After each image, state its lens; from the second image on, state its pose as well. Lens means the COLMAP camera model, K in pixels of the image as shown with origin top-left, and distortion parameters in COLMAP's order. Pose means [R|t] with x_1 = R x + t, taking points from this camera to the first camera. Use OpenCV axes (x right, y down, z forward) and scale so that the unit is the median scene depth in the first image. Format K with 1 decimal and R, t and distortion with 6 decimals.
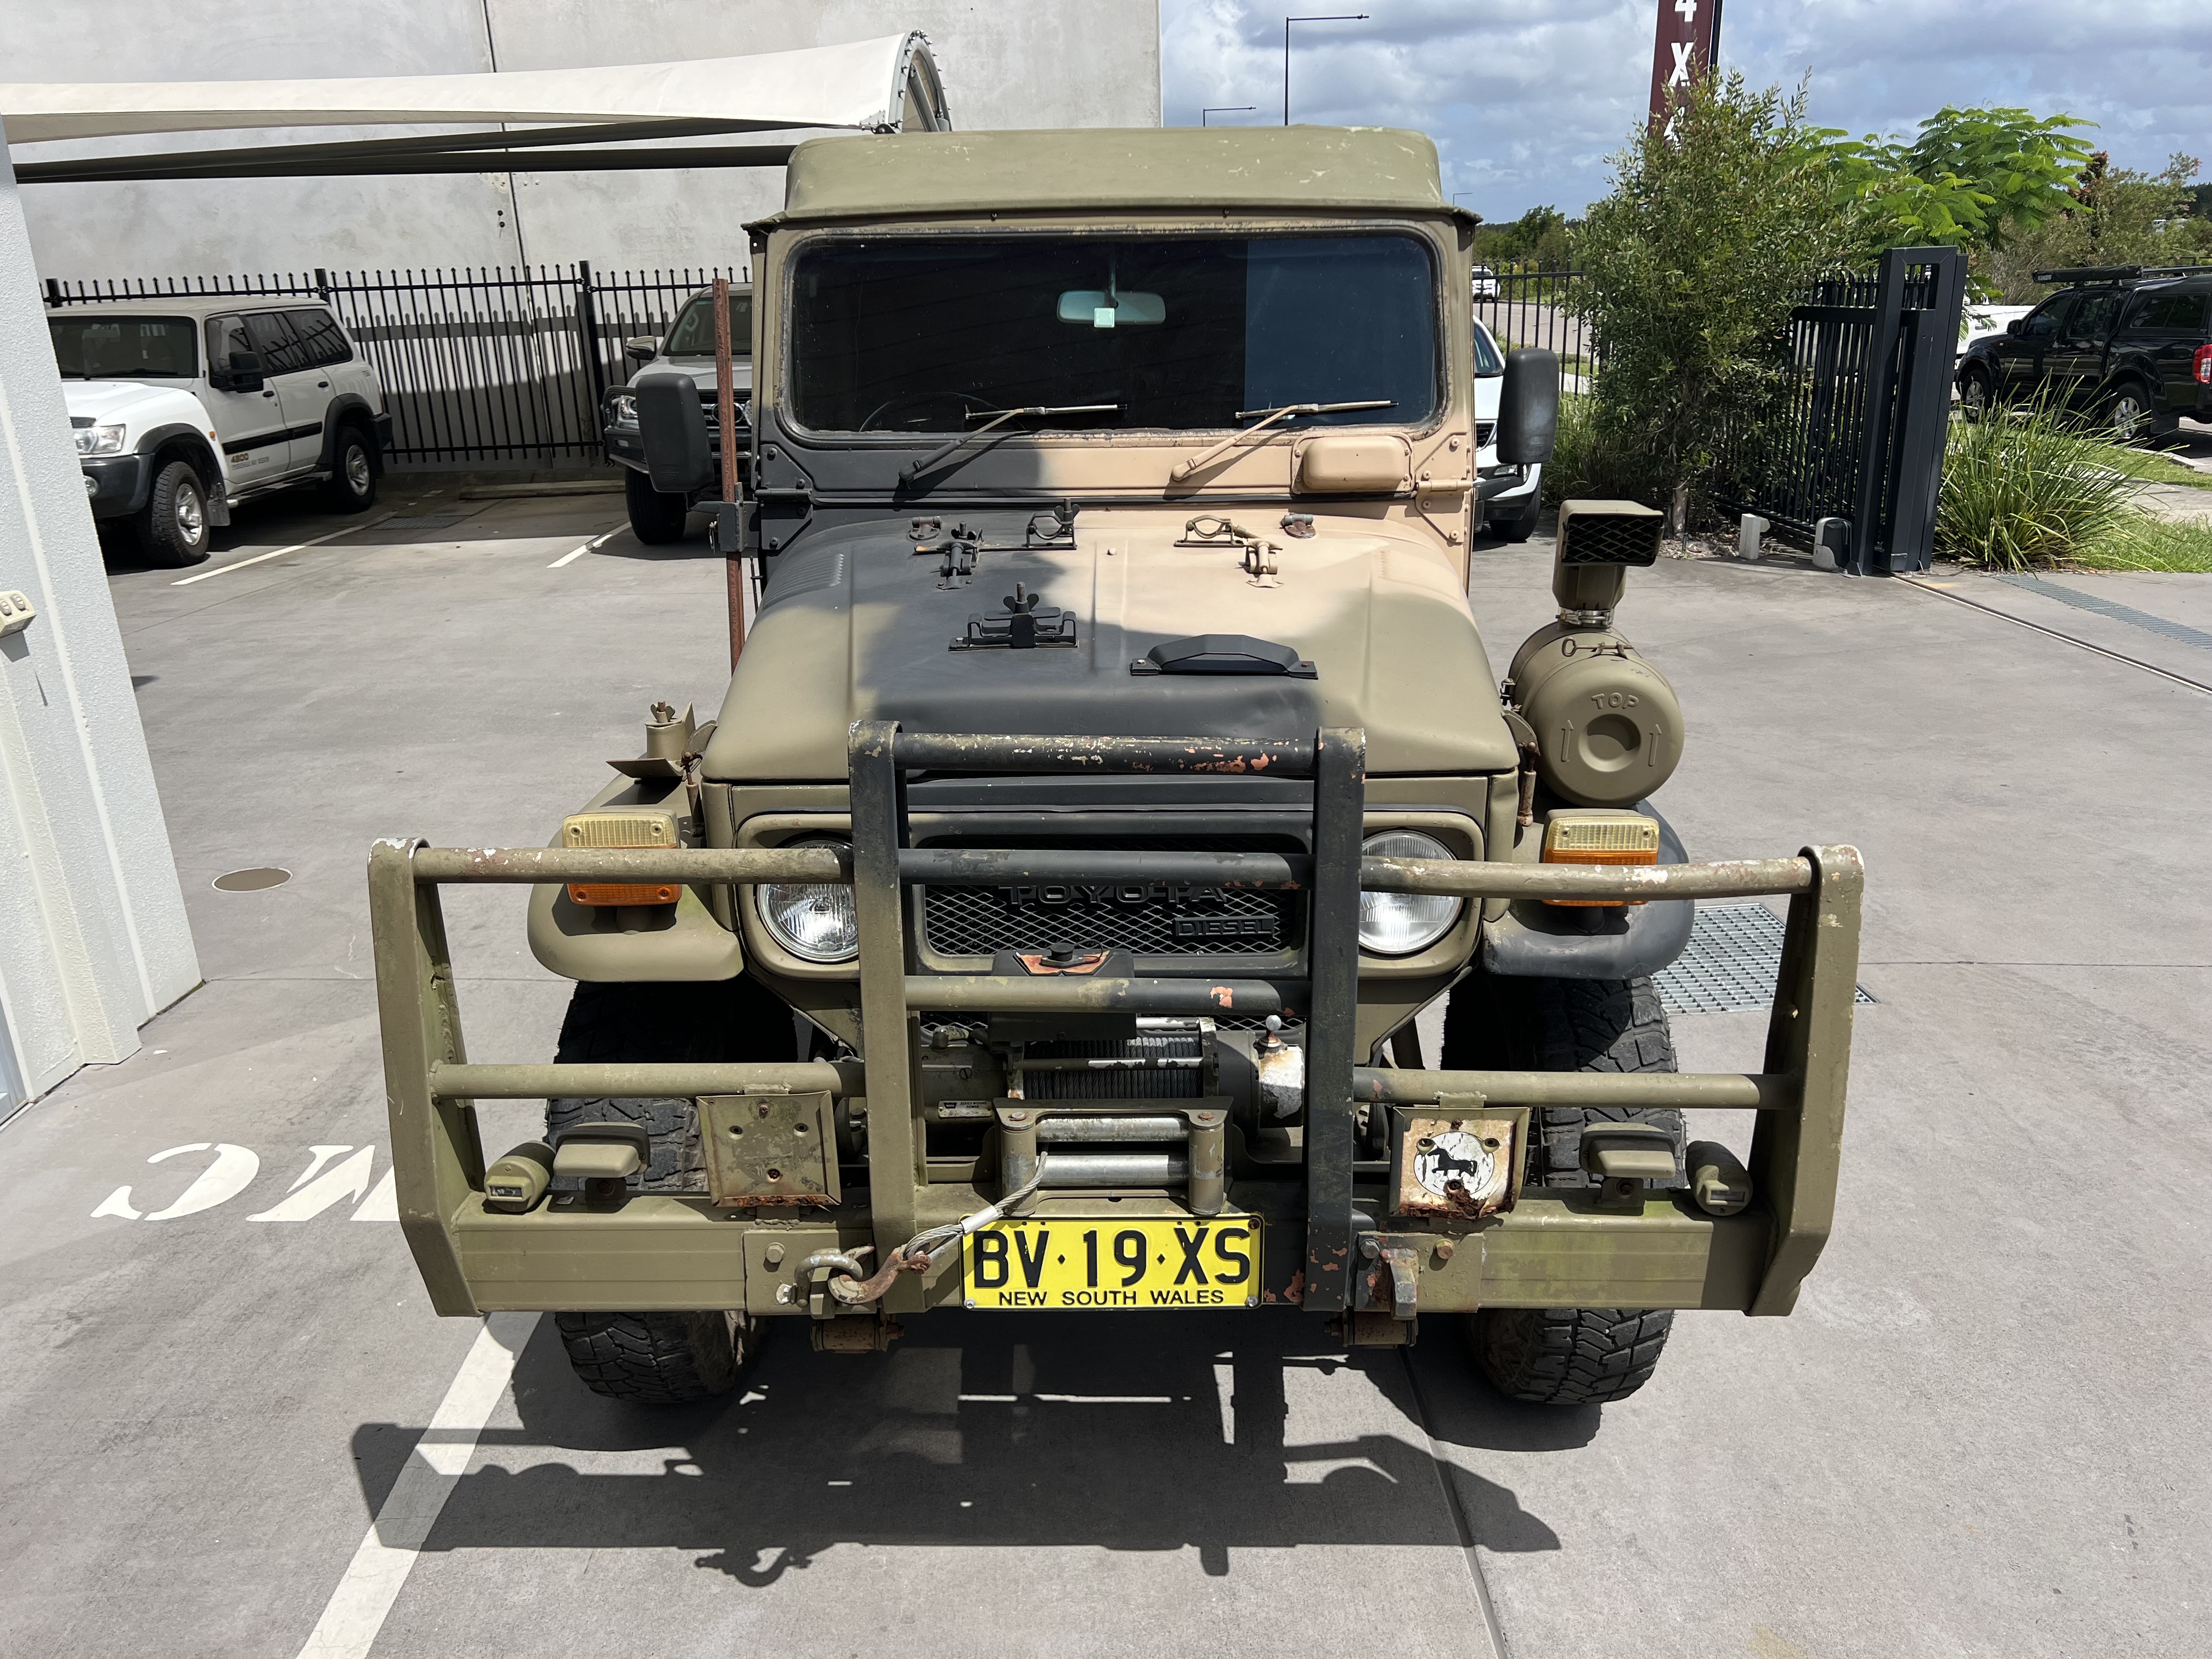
lens RADIAL K [[1477.8, 0, 1053.8], [0, 1477.8, 790.6], [0, 0, 1]] dist [0.071258, -0.070103]
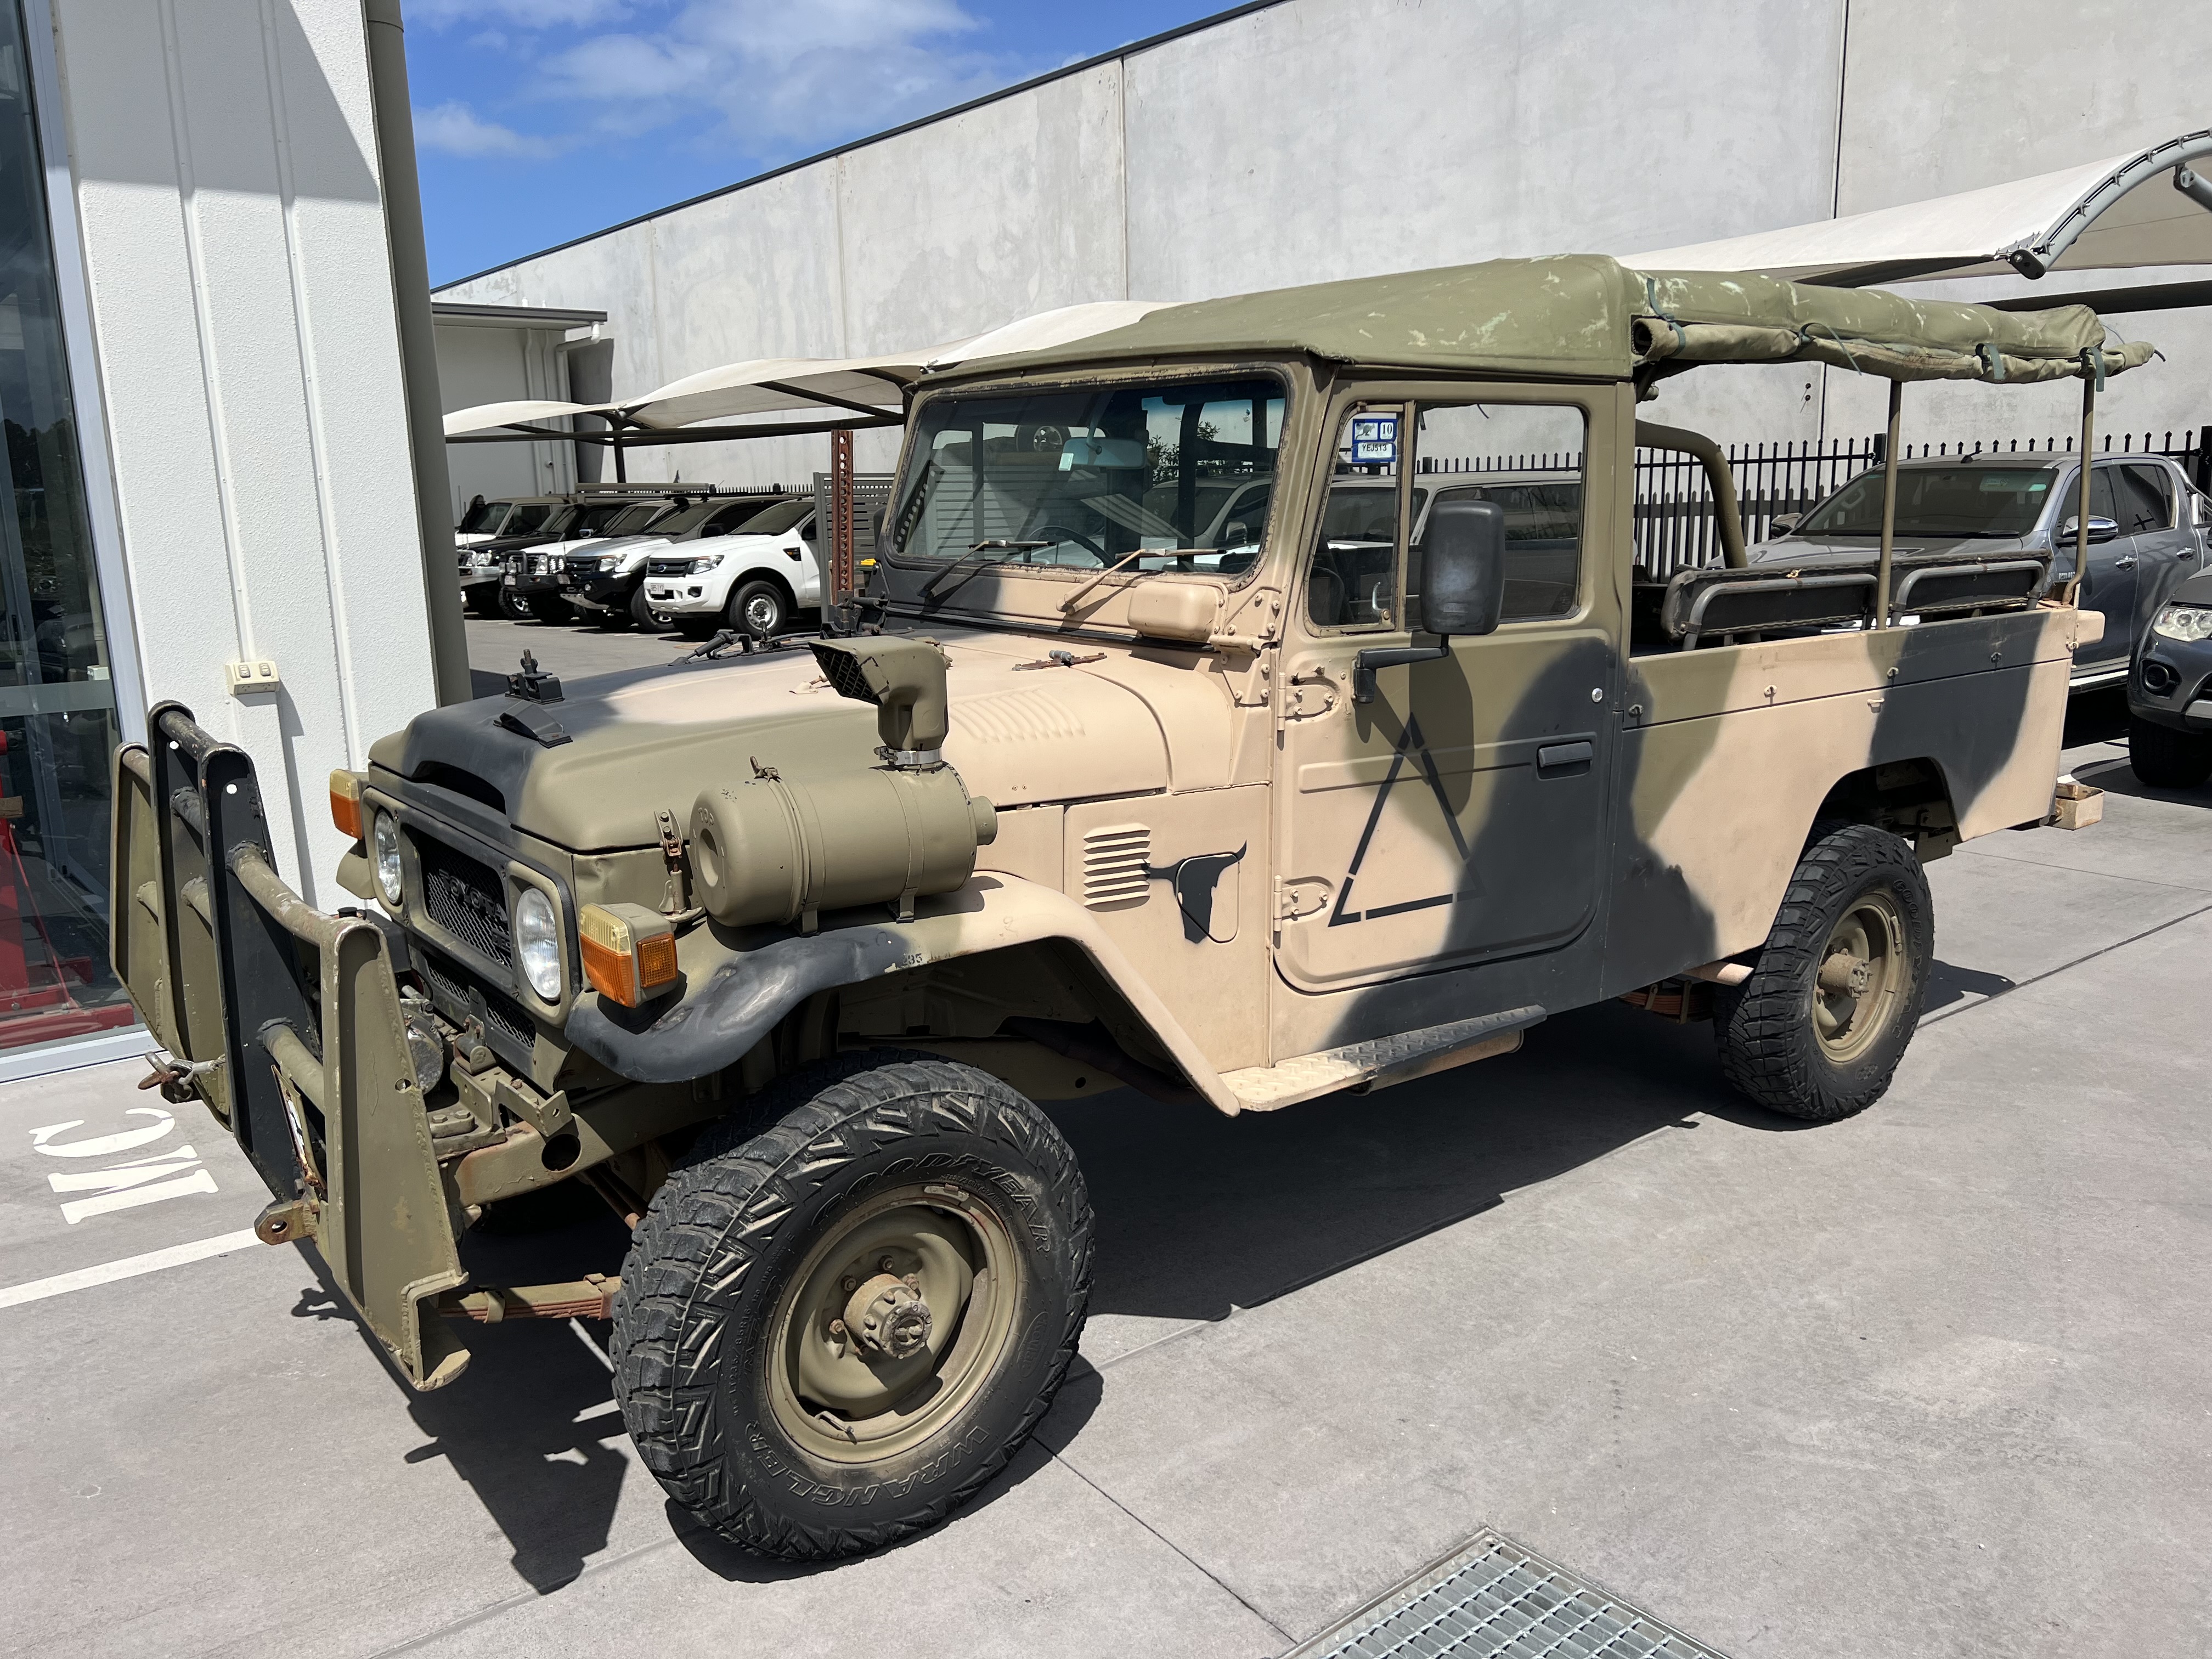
lens RADIAL K [[1675.4, 0, 1142.9], [0, 1675.4, 821.9], [0, 0, 1]] dist [0.058679, -0.072210]
pose [[0.647997, 0.158336, -0.745003, 0.995359], [-0.245694, 0.969317, -0.007693, -0.074565], [0.720926, 0.188029, 0.667016, 0.293045]]
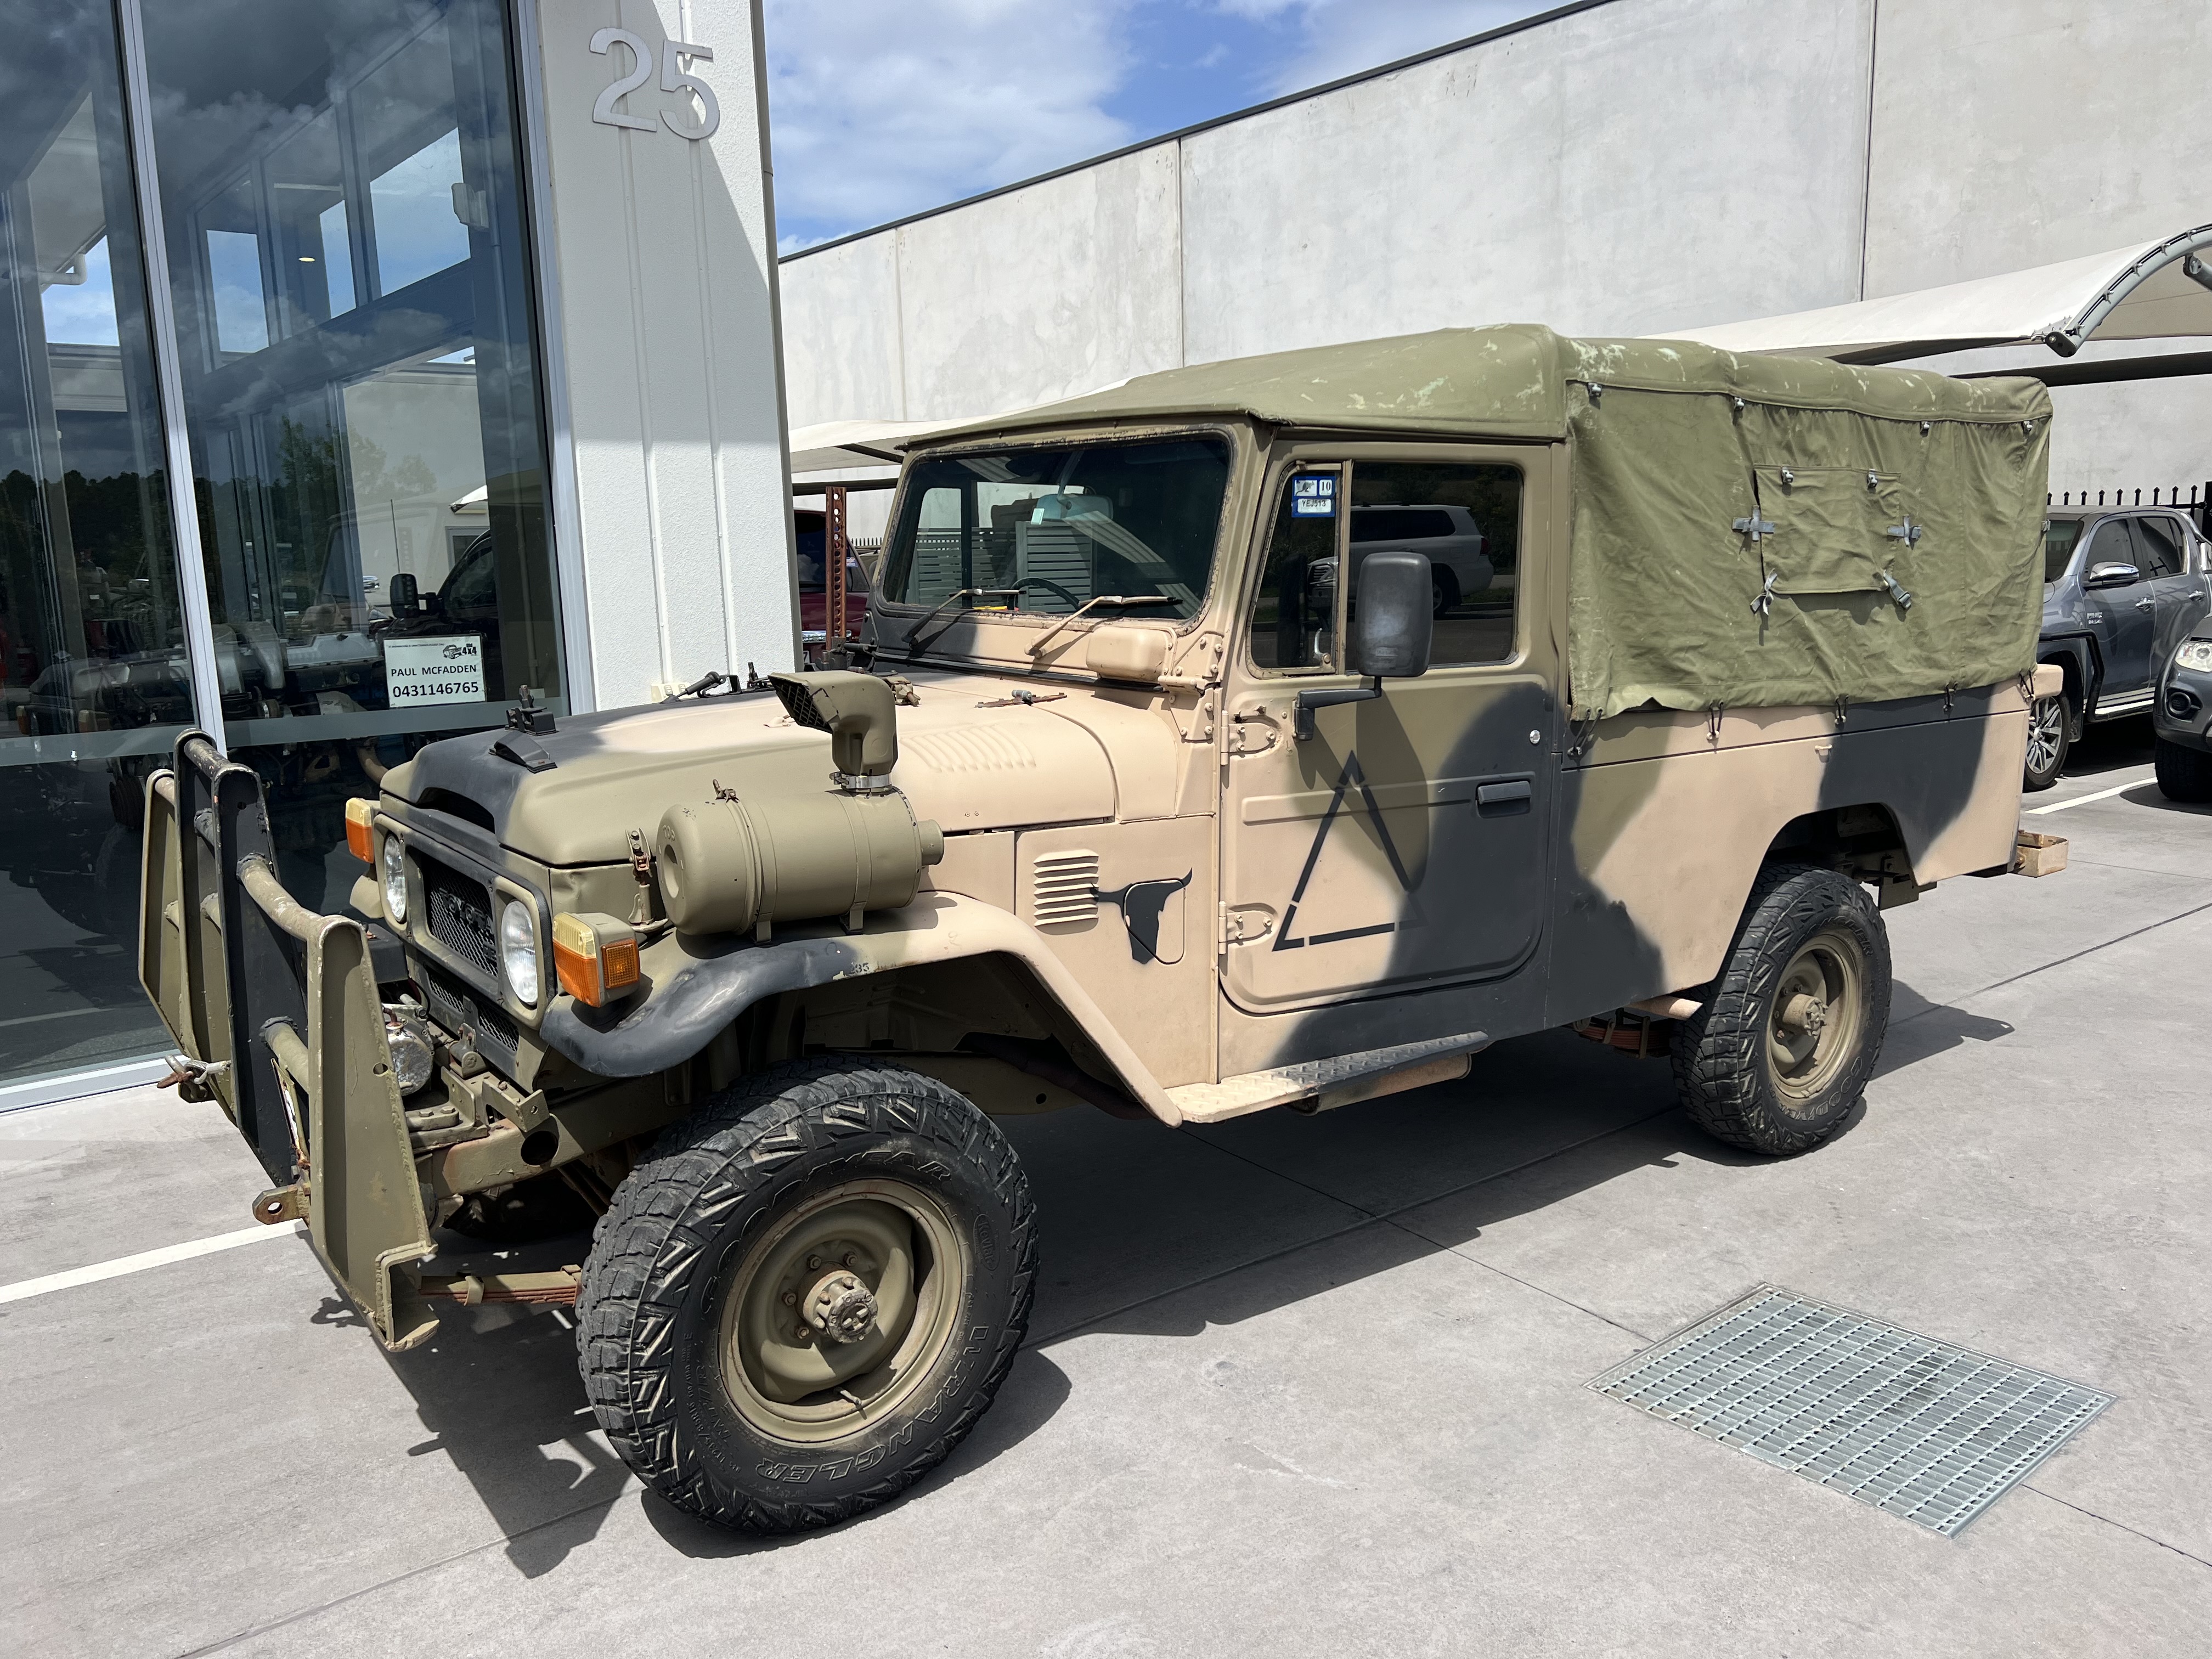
lens RADIAL K [[1666.8, 0, 1147.5], [0, 1666.8, 828.2], [0, 0, 1]] dist [0.073609, -0.099402]
pose [[0.628141, 0.139291, -0.765530, 1.086024], [-0.253602, 0.966773, -0.032181, -0.069784], [0.735611, 0.214354, 0.642595, 0.298810]]
